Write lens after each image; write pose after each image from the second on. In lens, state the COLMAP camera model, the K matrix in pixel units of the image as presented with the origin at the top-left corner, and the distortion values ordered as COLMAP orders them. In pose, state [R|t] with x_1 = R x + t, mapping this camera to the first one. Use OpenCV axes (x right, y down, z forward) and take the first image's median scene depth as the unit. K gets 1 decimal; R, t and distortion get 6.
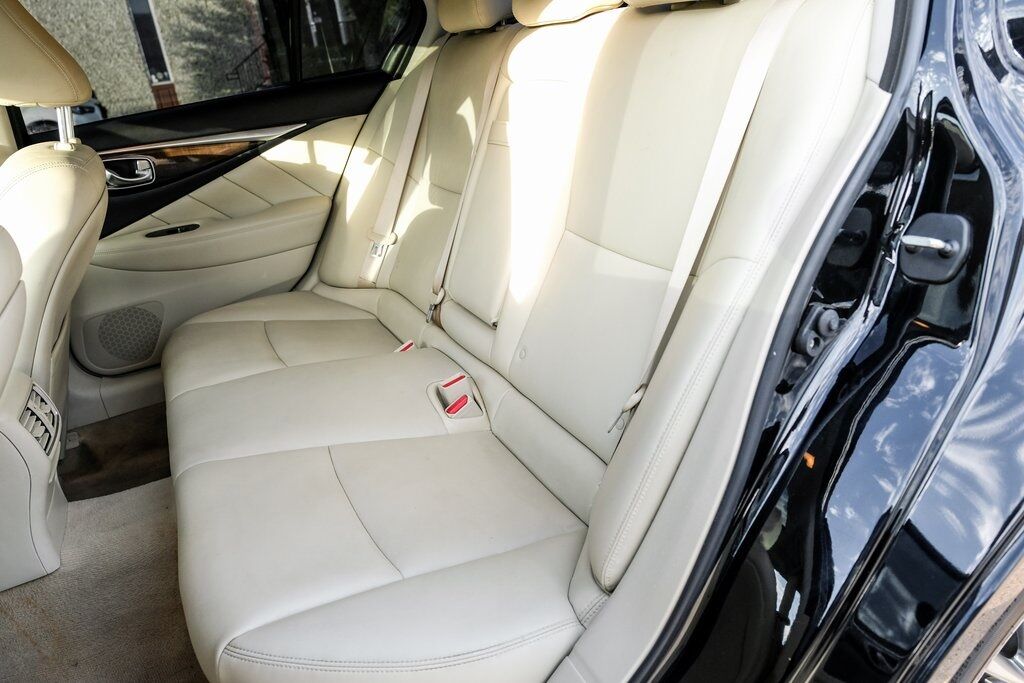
lens RADIAL K [[702.6, 0, 513.7], [0, 702.6, 361.7], [0, 0, 1]] dist [-0.024849, 0.007625]
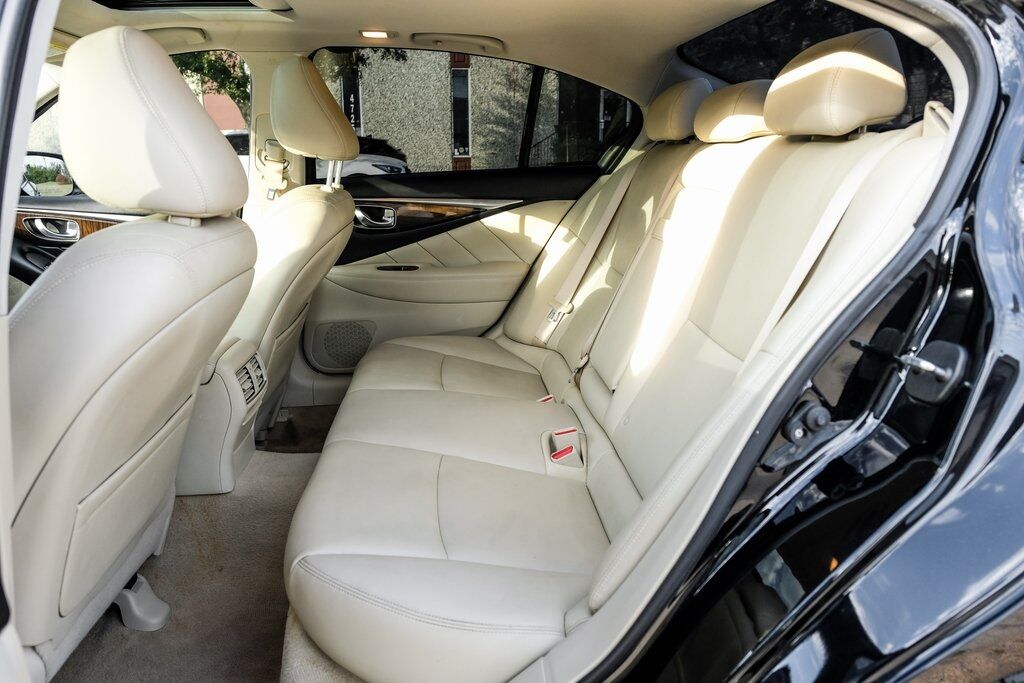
lens RADIAL K [[709.5, 0, 509.0], [0, 709.5, 358.3], [0, 0, 1]] dist [-0.027776, -0.000138]
pose [[0.921055, 0.205542, -0.330772, 0.132587], [-0.247504, 0.964725, -0.089710, 0.027869], [0.300665, 0.164495, 0.939437, -0.081006]]
